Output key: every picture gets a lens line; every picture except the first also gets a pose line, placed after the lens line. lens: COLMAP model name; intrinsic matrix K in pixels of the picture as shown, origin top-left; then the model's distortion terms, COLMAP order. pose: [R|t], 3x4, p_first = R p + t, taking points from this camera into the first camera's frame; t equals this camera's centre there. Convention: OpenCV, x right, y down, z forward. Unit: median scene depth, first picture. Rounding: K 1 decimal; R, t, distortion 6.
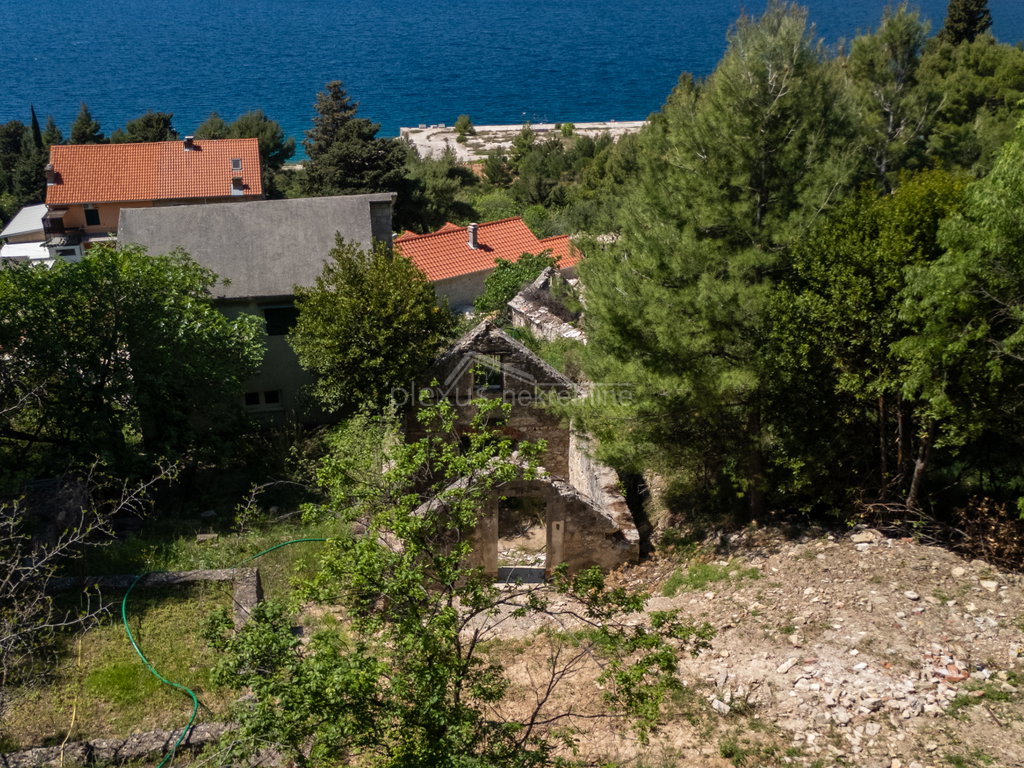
lens RADIAL K [[947.2, 0, 518.2], [0, 947.2, 388.6], [0, 0, 1]] dist [0.019373, 0.000000]
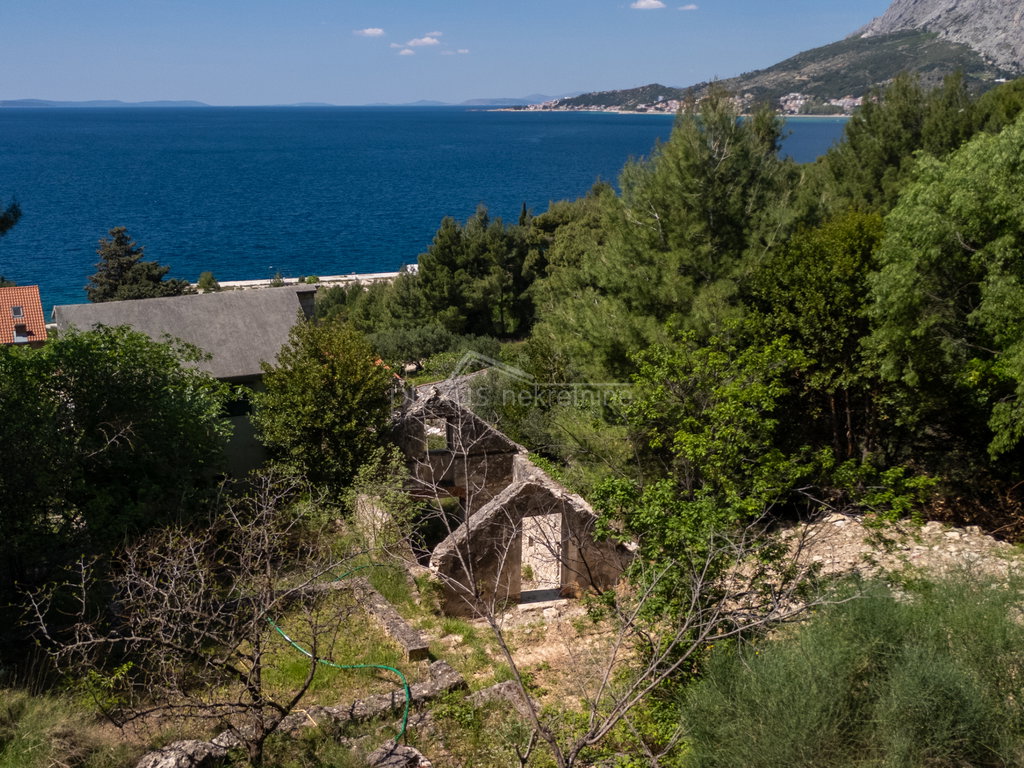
lens RADIAL K [[926.3, 0, 505.1], [0, 926.3, 380.8], [0, 0, 1]] dist [0.018151, 0.000426]
pose [[0.973265, -0.067657, 0.219495, -0.248345], [0.099075, 0.985819, -0.135442, 0.095175], [-0.207219, 0.153568, 0.966166, -0.044526]]
